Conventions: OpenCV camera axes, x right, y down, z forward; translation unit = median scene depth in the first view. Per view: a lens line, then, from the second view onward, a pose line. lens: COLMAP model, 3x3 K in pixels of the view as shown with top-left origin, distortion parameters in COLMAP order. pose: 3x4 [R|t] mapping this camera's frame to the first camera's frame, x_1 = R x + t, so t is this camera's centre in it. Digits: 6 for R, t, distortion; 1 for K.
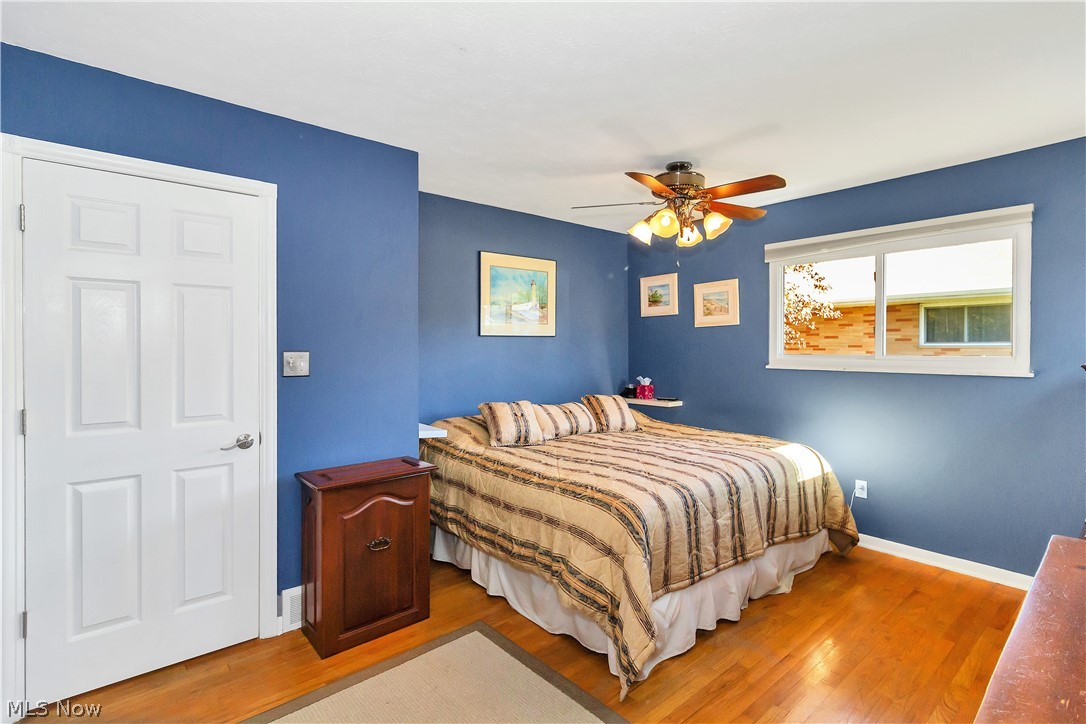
lens RADIAL K [[516.7, 0, 543.0], [0, 516.7, 362.0], [0, 0, 1]] dist [0.000371, 0.000432]
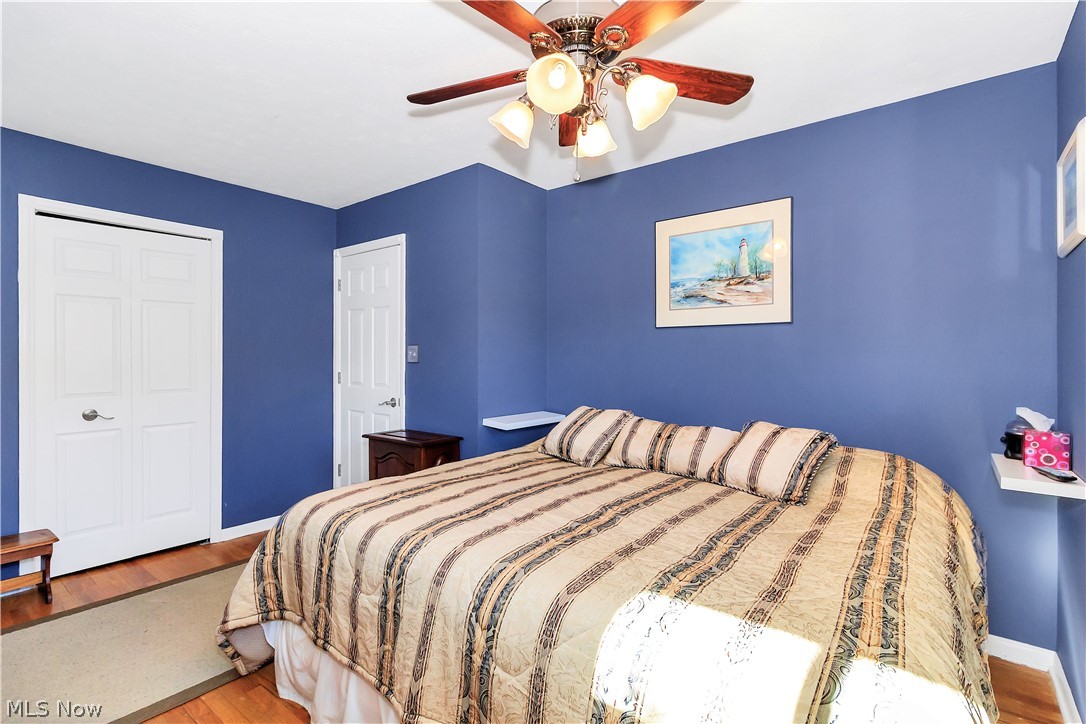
lens RADIAL K [[516.7, 0, 543.0], [0, 516.7, 362.0], [0, 0, 1]] dist [0.000371, 0.000432]
pose [[0.200197, 0.013919, -0.979657, 0.674294], [-0.032755, 0.999435, 0.007506, 0.002164], [0.979208, 0.030586, 0.200540, 0.717313]]
